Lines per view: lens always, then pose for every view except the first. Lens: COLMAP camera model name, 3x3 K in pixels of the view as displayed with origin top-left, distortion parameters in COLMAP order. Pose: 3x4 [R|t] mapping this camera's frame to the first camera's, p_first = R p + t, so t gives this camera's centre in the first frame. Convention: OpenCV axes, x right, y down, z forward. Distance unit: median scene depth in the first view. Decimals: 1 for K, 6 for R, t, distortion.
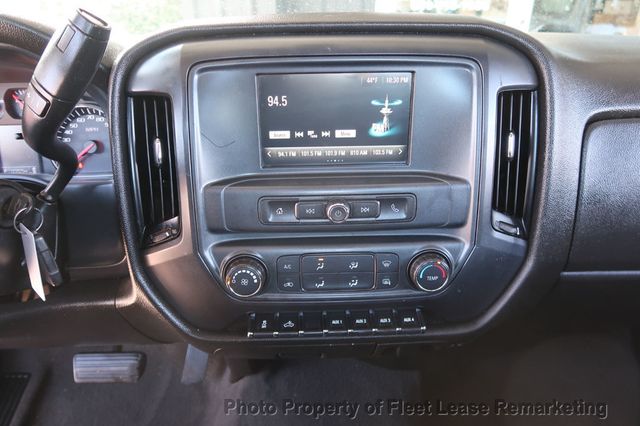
lens RADIAL K [[434.4, 0, 316.1], [0, 434.4, 211.2], [0, 0, 1]] dist [-0.009466, -0.005958]
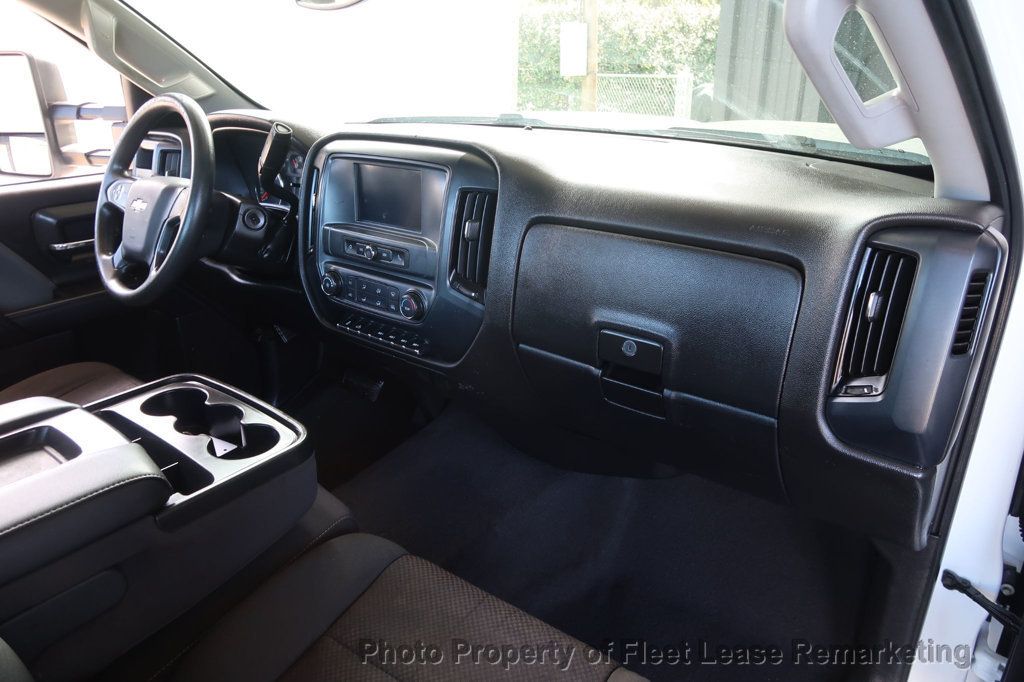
lens RADIAL K [[695.1, 0, 505.7], [0, 695.1, 338.1], [0, 0, 1]] dist [-0.009466, -0.005958]
pose [[0.761185, 0.245339, -0.600338, 1.946471], [-0.255700, 0.964230, 0.069841, -0.000942], [0.595999, 0.100345, 0.796691, -0.673205]]
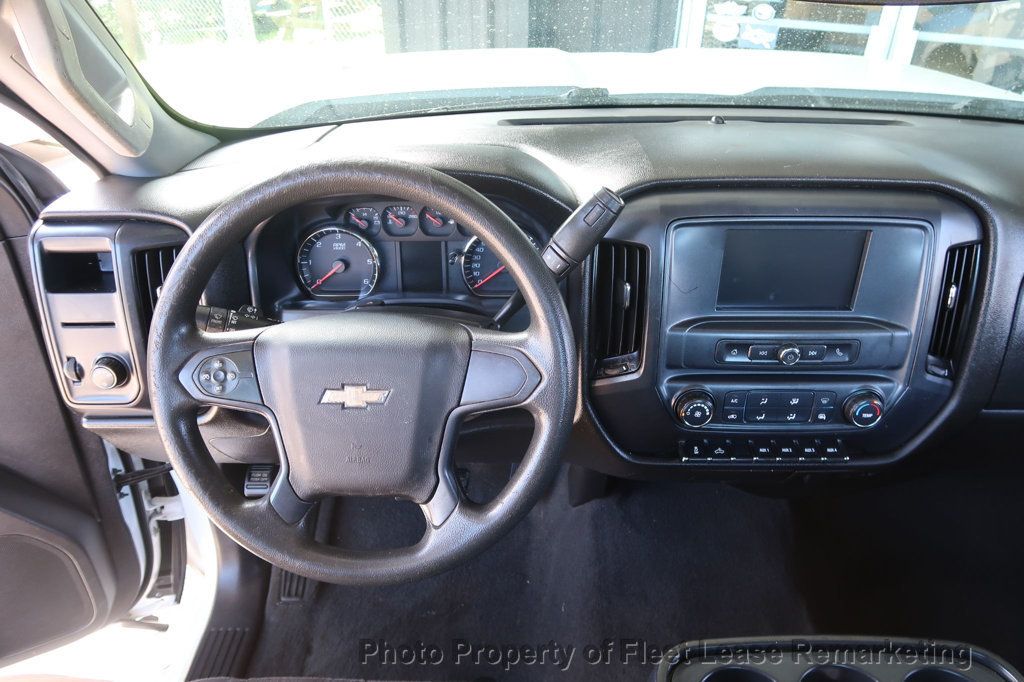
lens RADIAL K [[695.1, 0, 505.7], [0, 695.1, 338.1], [0, 0, 1]] dist [-0.009466, -0.005958]
pose [[0.999404, 0.027521, -0.020862, -0.607500], [-0.024759, 0.992132, 0.122721, -0.229334], [0.024075, -0.122131, 0.992222, -0.730013]]
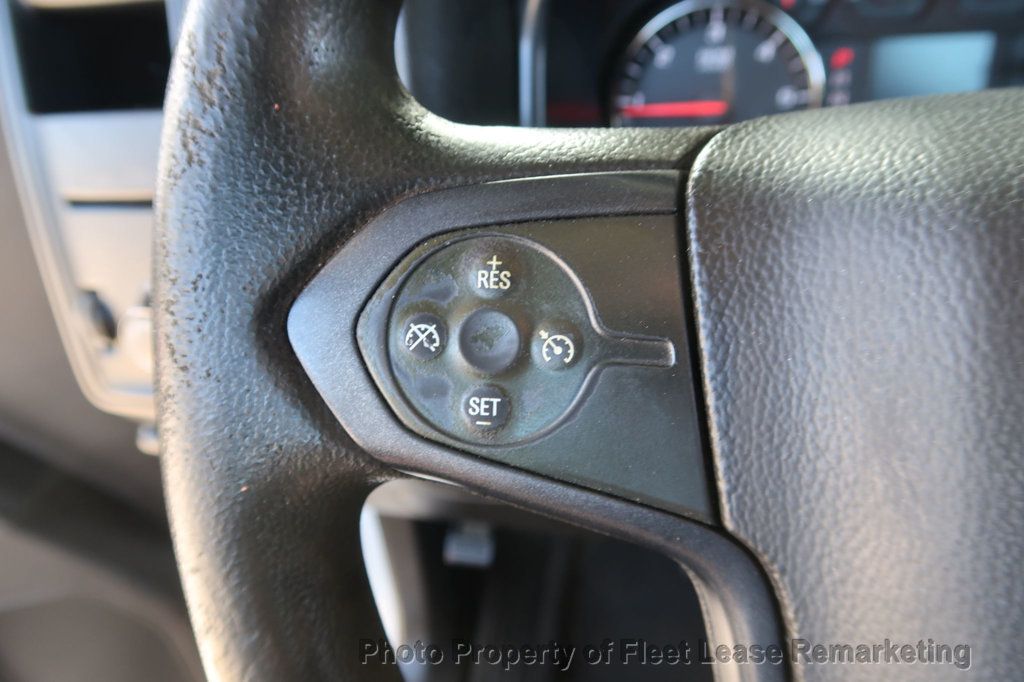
lens RADIAL K [[695.1, 0, 505.7], [0, 695.1, 338.1], [0, 0, 1]] dist [-0.009466, -0.005958]
pose [[0.974359, 0.115180, -0.193281, -1.175518], [-0.096806, 0.990064, 0.101989, 0.012921], [0.203108, -0.080663, 0.975828, 0.421930]]
